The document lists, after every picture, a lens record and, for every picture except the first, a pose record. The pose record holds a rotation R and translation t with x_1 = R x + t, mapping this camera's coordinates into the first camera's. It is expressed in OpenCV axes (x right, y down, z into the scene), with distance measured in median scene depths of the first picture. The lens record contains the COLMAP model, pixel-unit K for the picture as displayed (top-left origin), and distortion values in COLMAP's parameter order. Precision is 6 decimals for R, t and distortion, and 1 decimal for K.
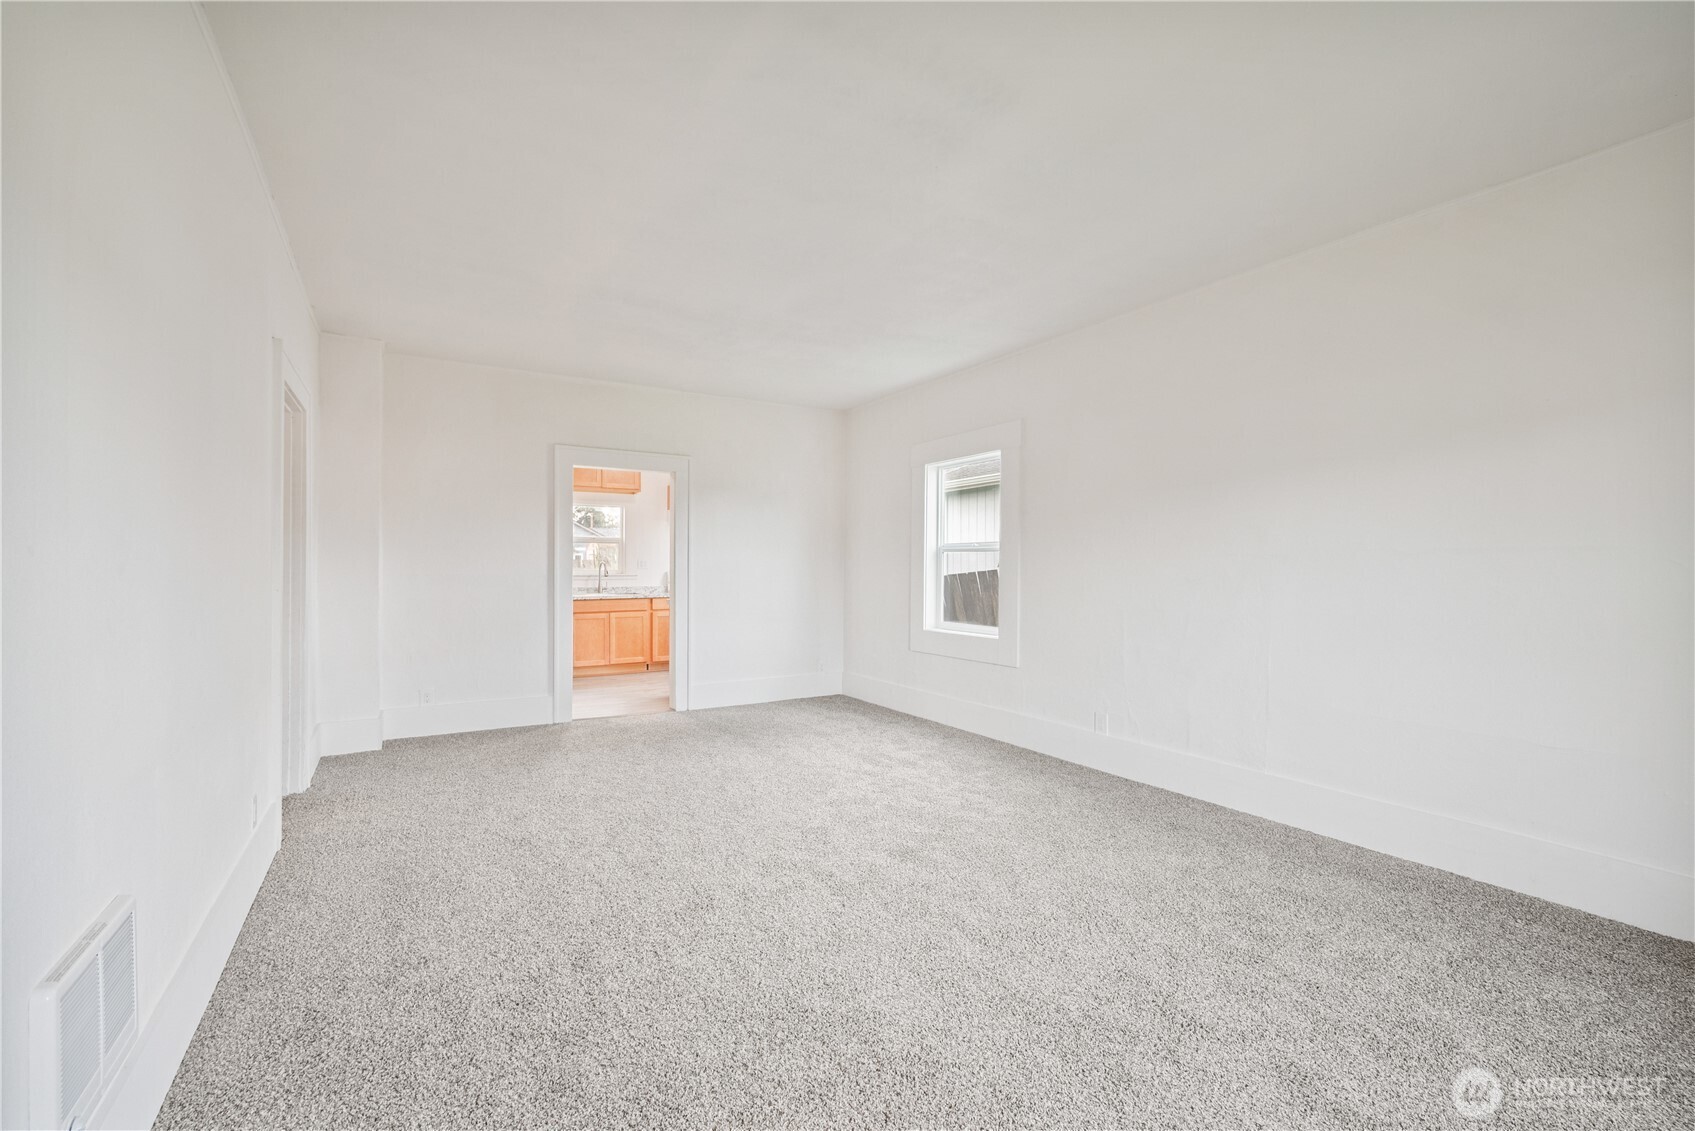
lens RADIAL K [[750.0, 0, 835.6], [0, 750.0, 573.8], [0, 0, 1]] dist [0.001826, 0.000902]
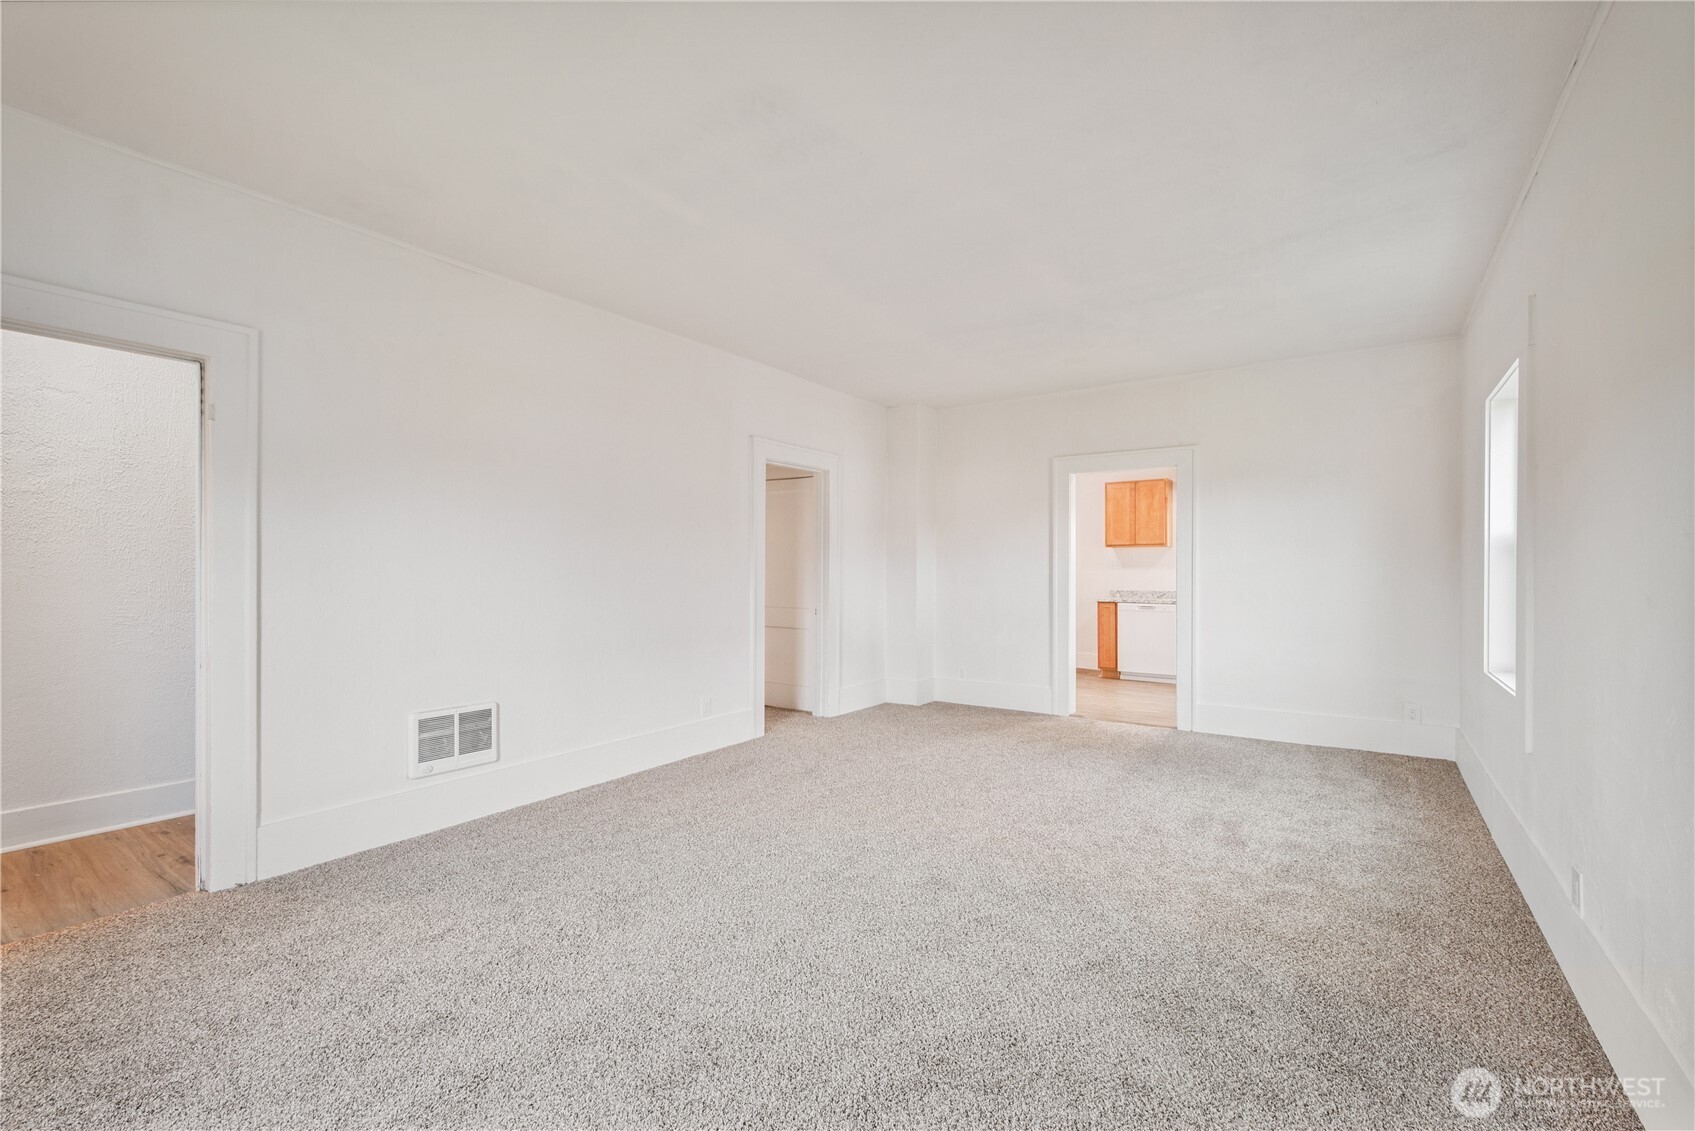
lens RADIAL K [[750.0, 0, 853.2], [0, 750.0, 574.3], [0, 0, 1]] dist [0.001826, 0.000902]
pose [[0.374796, -0.002578, -0.927104, 0.609105], [-0.002526, 0.999990, -0.003802, 0.001115], [0.927104, 0.003767, 0.374785, 0.381633]]
